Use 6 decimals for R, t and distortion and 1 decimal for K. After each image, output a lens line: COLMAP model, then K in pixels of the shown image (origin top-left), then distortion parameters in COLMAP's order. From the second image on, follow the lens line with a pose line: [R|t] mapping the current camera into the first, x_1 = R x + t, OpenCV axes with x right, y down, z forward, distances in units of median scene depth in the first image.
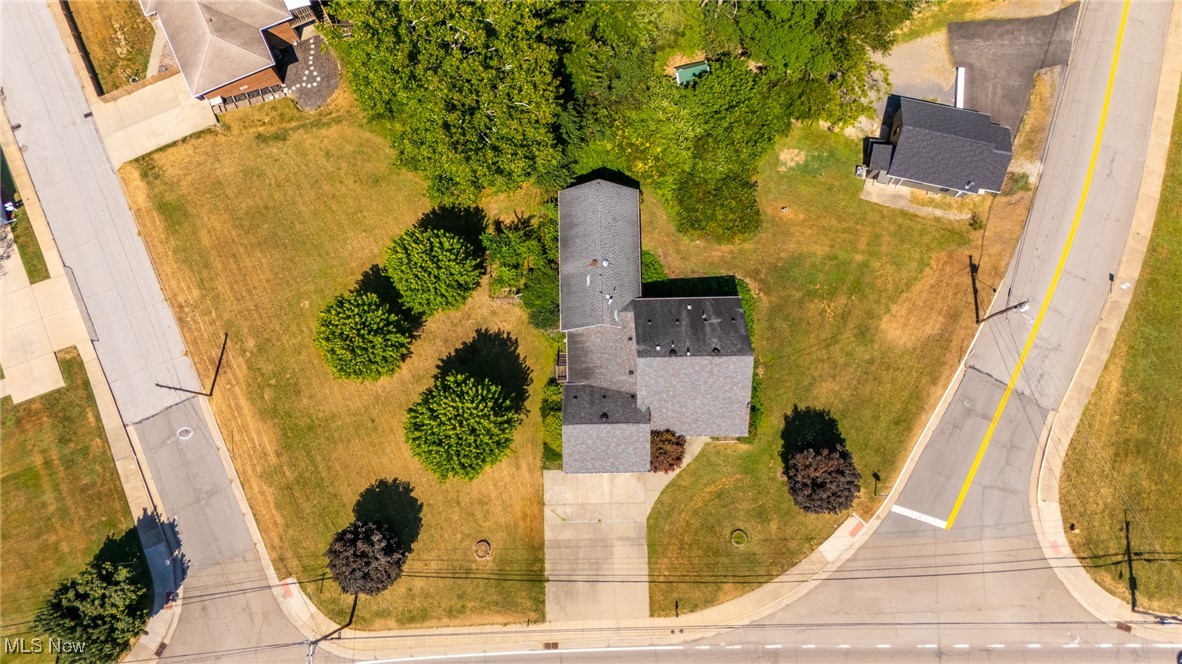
lens RADIAL K [[837.0, 0, 591.0], [0, 837.0, 332.0], [0, 0, 1]] dist [0.087619, -0.104618]
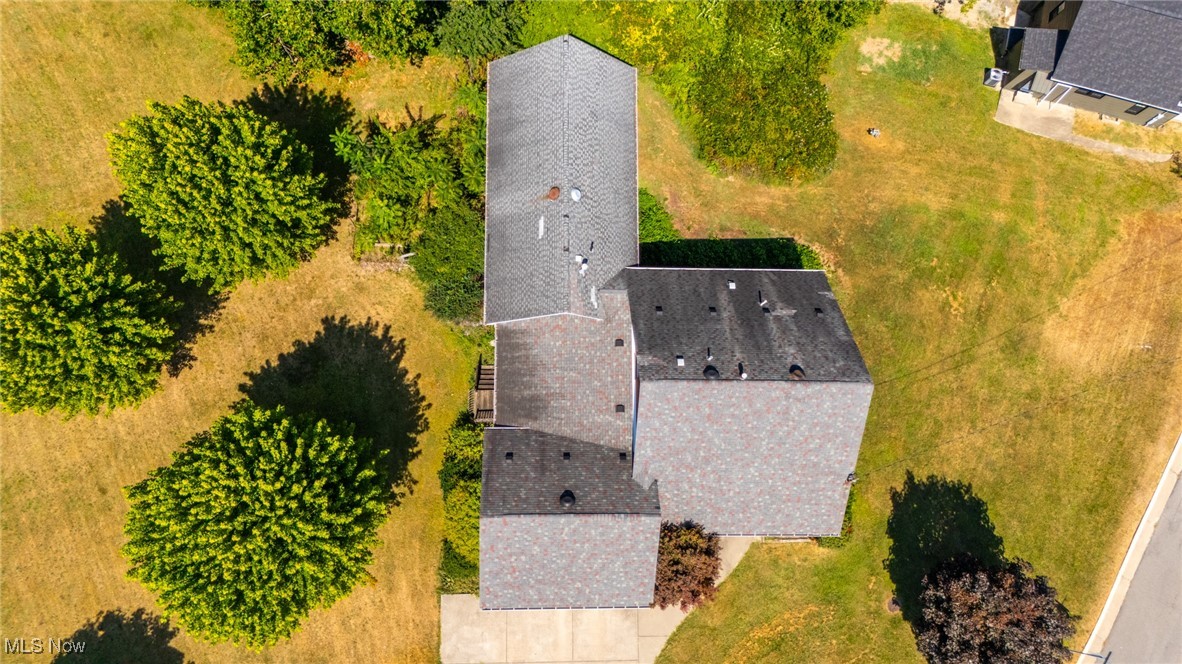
lens RADIAL K [[837.0, 0, 591.0], [0, 837.0, 332.0], [0, 0, 1]] dist [0.087619, -0.104618]
pose [[0.996180, 0.029763, 0.082096, -0.012418], [-0.028871, 0.999511, -0.012030, 0.007786], [-0.082414, 0.009614, 0.996552, 0.459747]]
